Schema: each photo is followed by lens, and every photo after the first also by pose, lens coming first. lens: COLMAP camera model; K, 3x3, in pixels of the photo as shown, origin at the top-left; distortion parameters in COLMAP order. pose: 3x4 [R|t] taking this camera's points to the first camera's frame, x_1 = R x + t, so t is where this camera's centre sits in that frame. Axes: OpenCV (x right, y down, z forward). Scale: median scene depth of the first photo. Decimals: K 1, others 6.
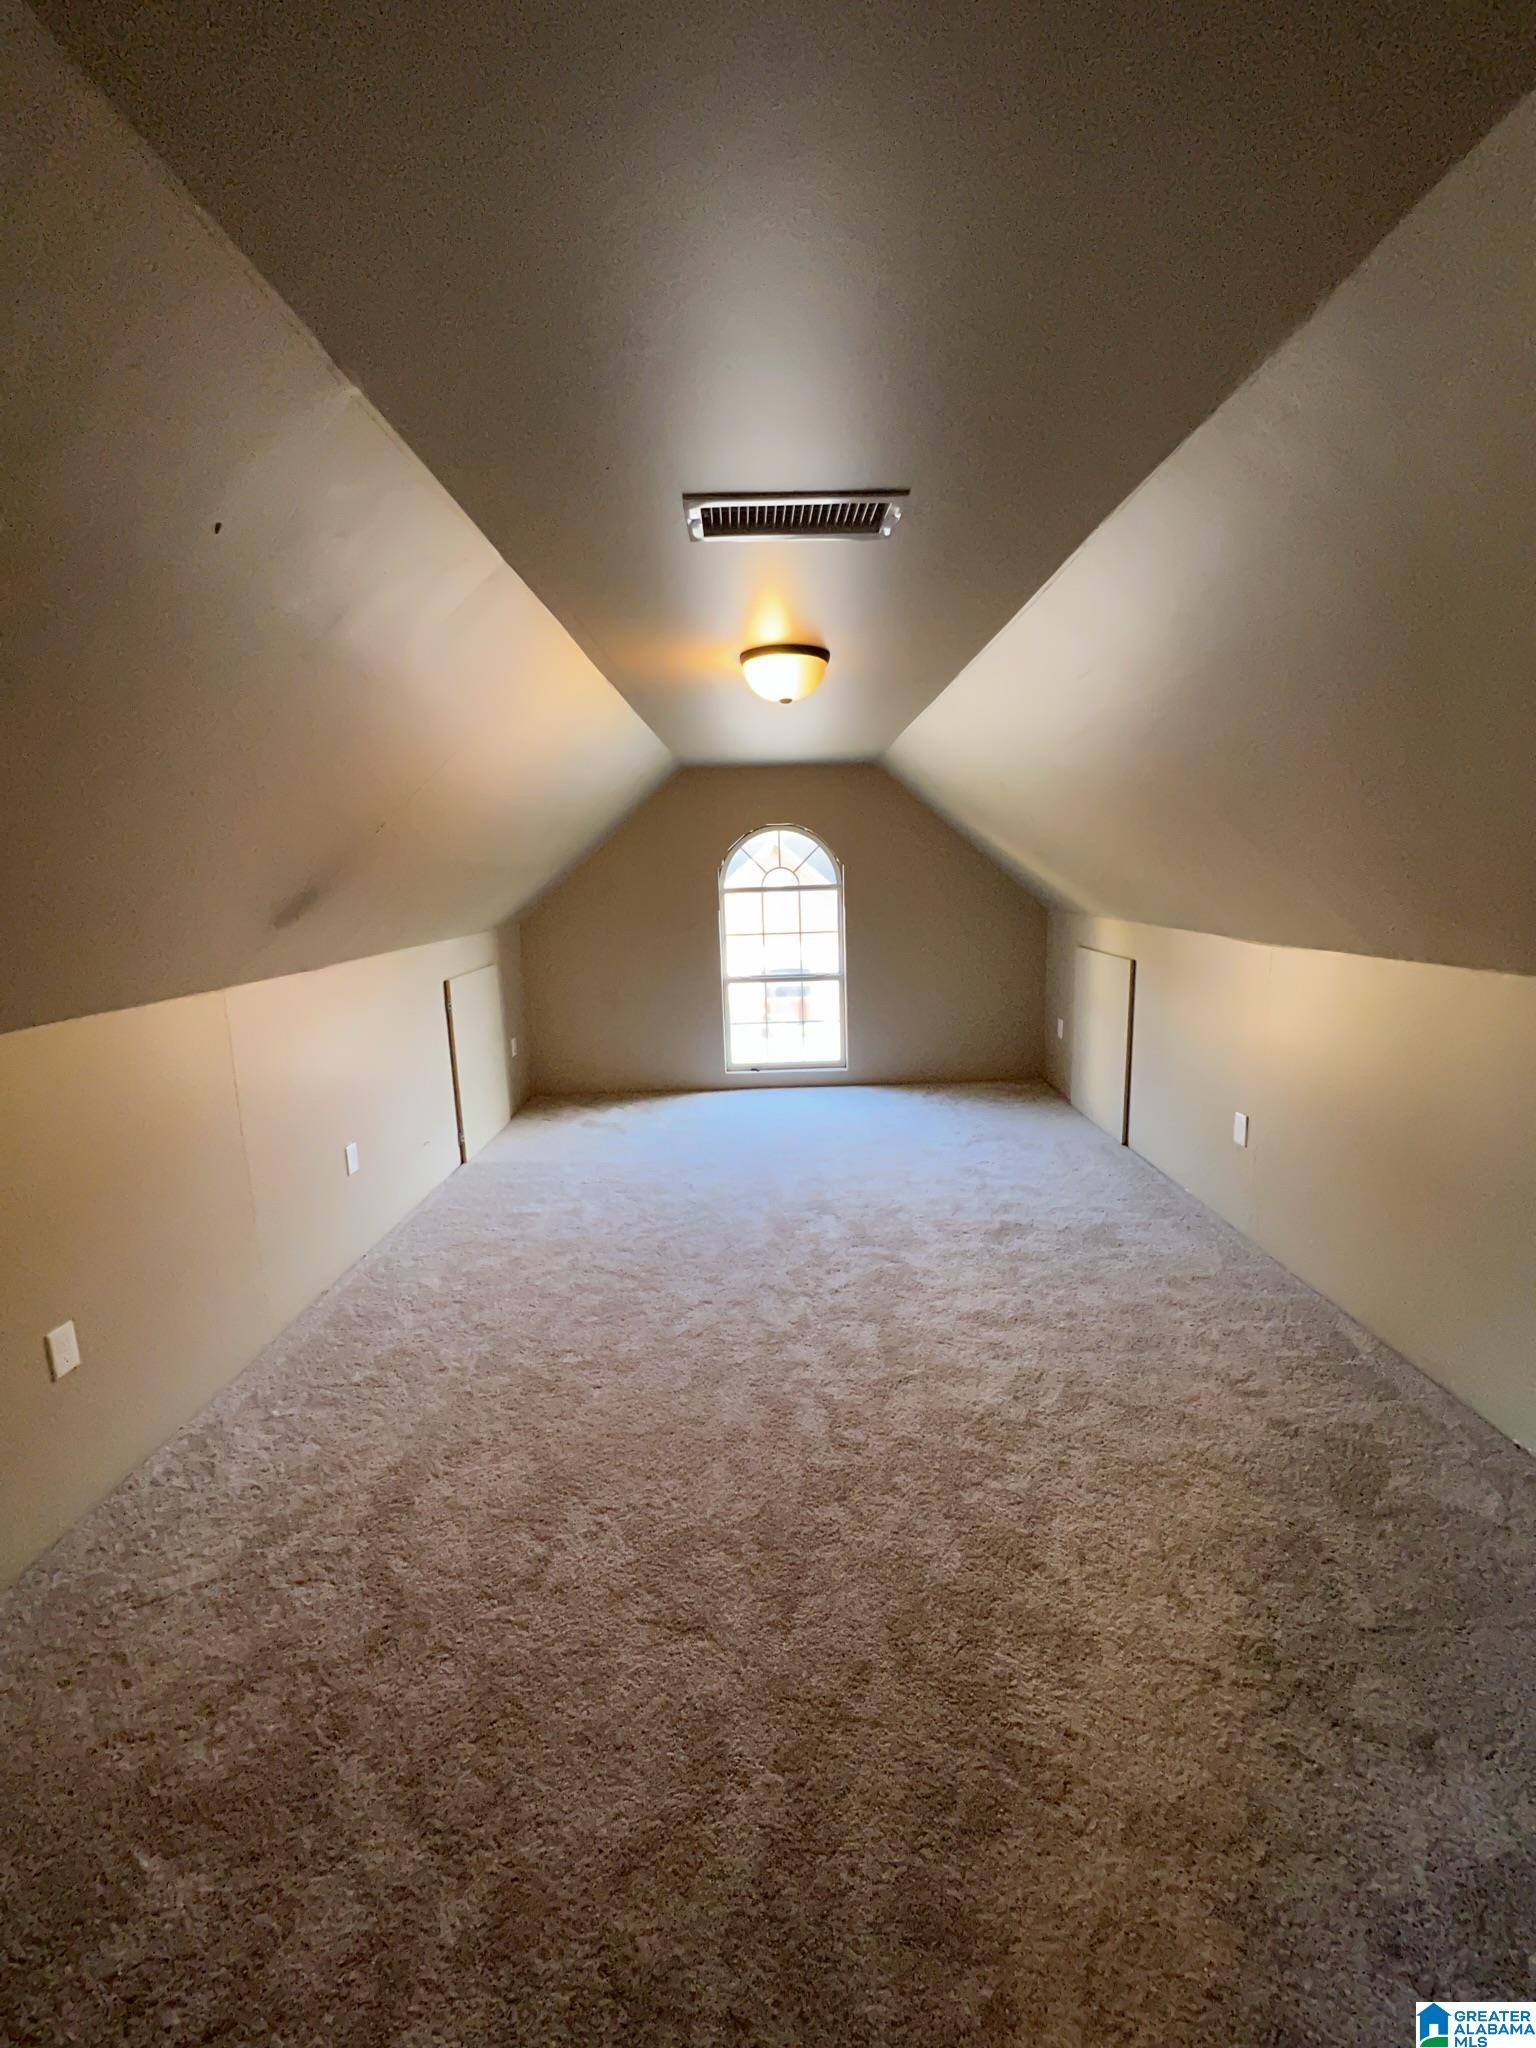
lens RADIAL K [[815.5, 0, 768.2], [0, 815.5, 1021.3], [0, 0, 1]] dist [-0.000231, 0.000424]
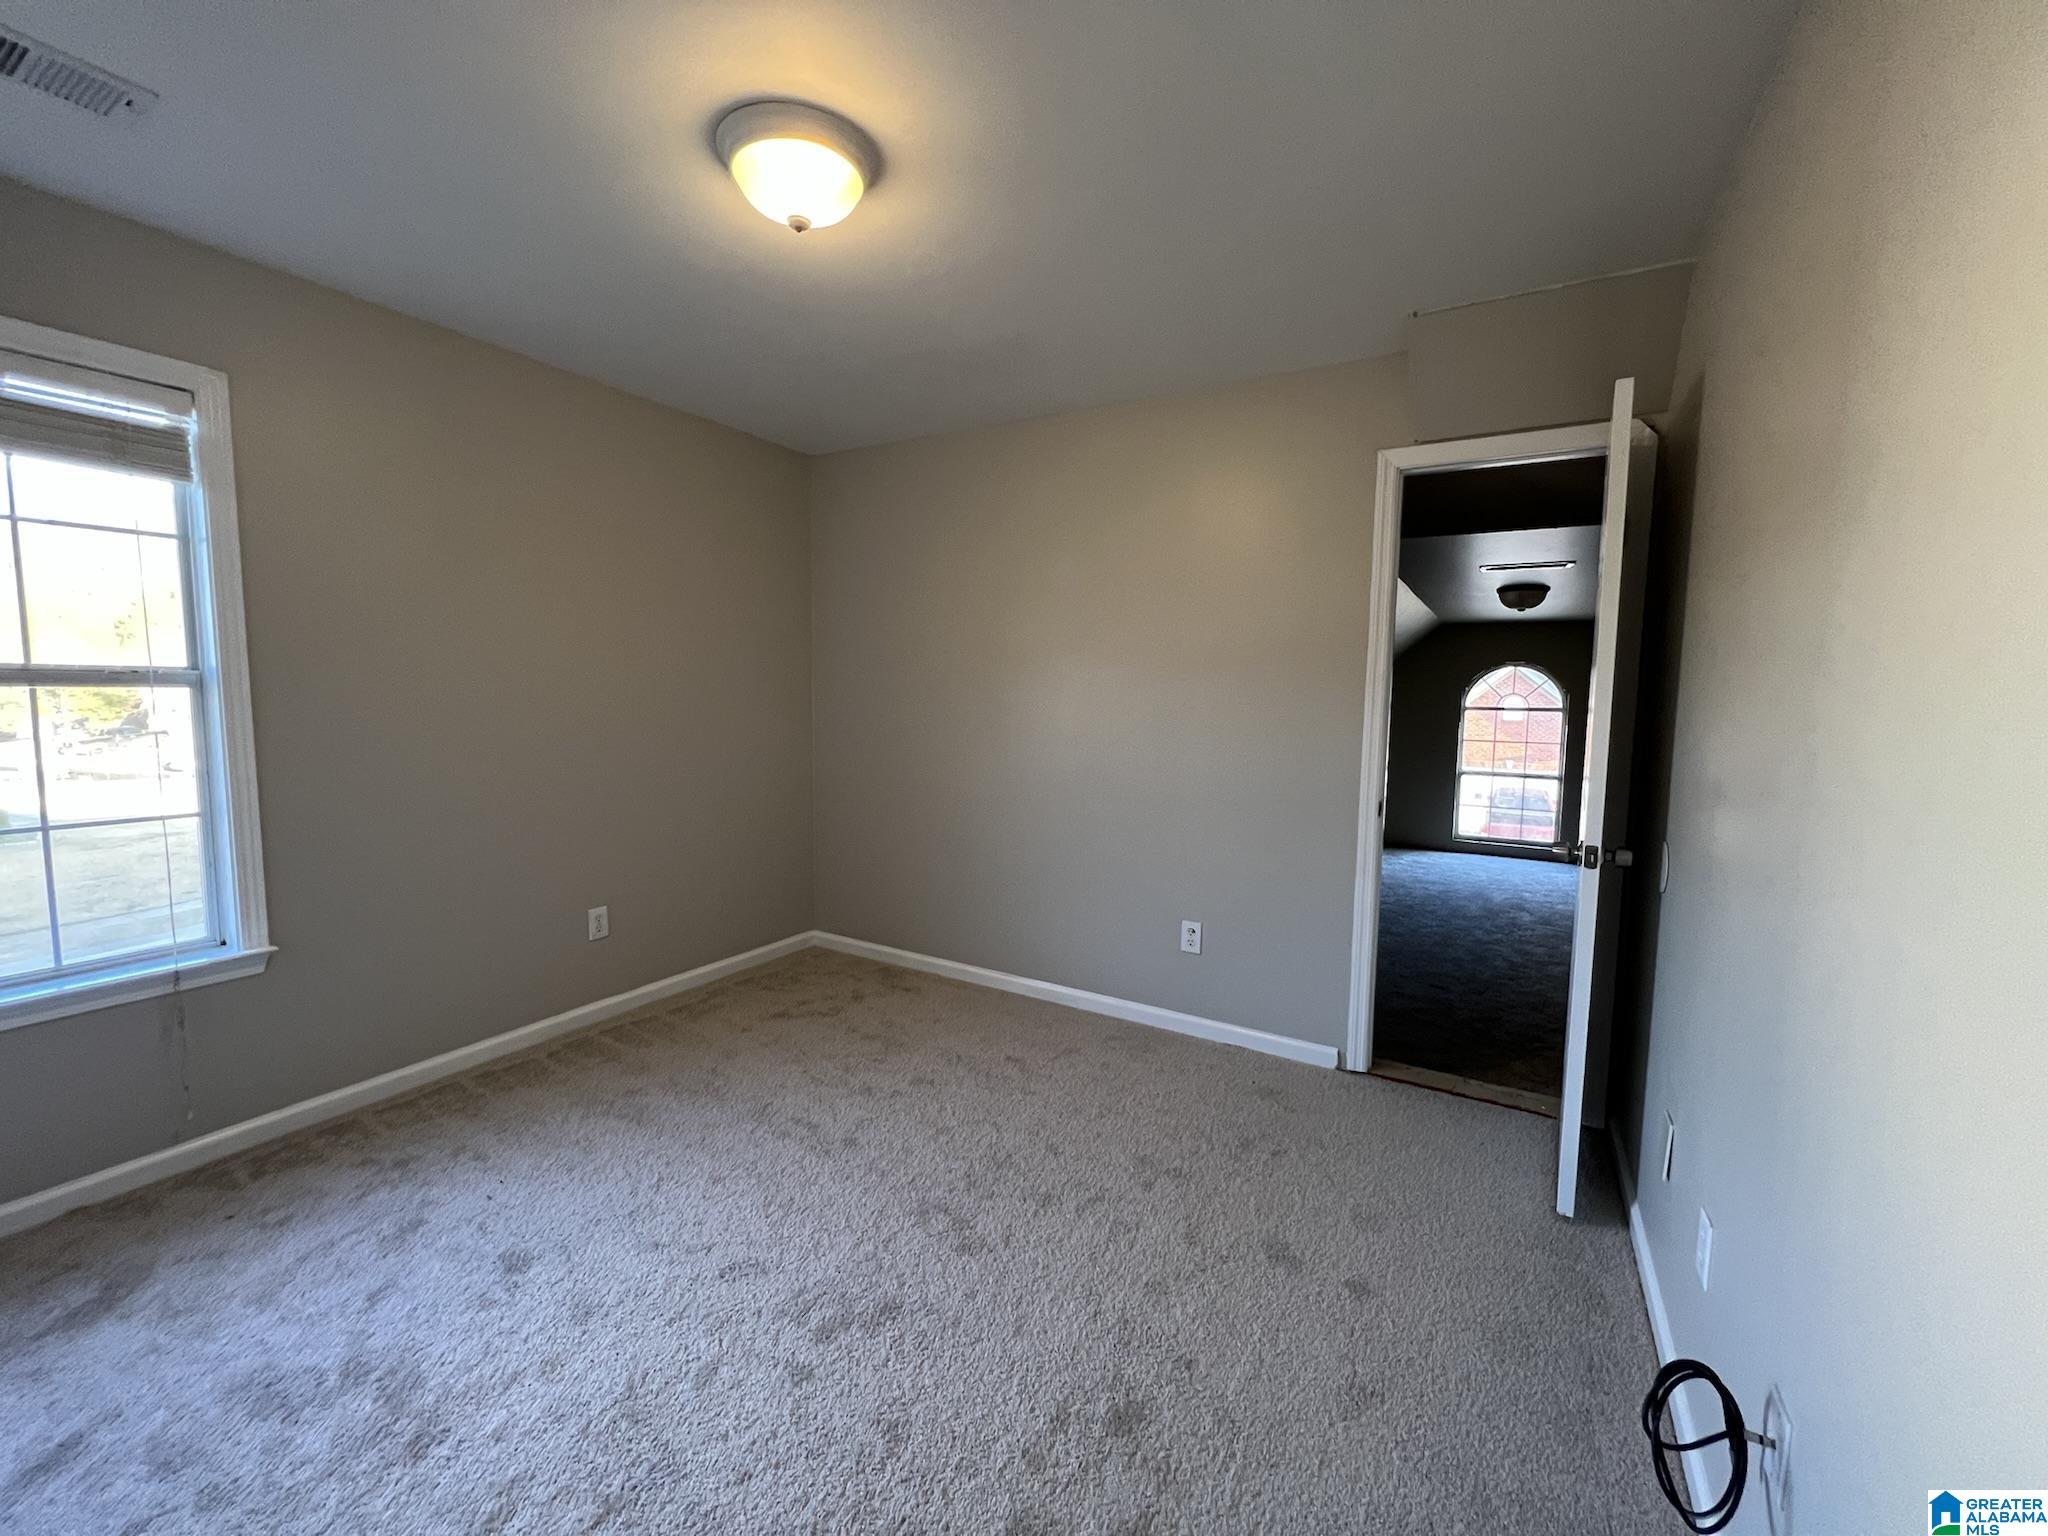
lens RADIAL K [[815.5, 0, 1025.1], [0, 815.5, 760.3], [0, 0, 1]] dist [-0.000231, 0.000424]
pose [[0.860236, 0.085491, -0.502679, 0.011272], [-0.128374, 0.990401, -0.051250, 0.201042], [0.493472, 0.108618, 0.862953, -1.176976]]
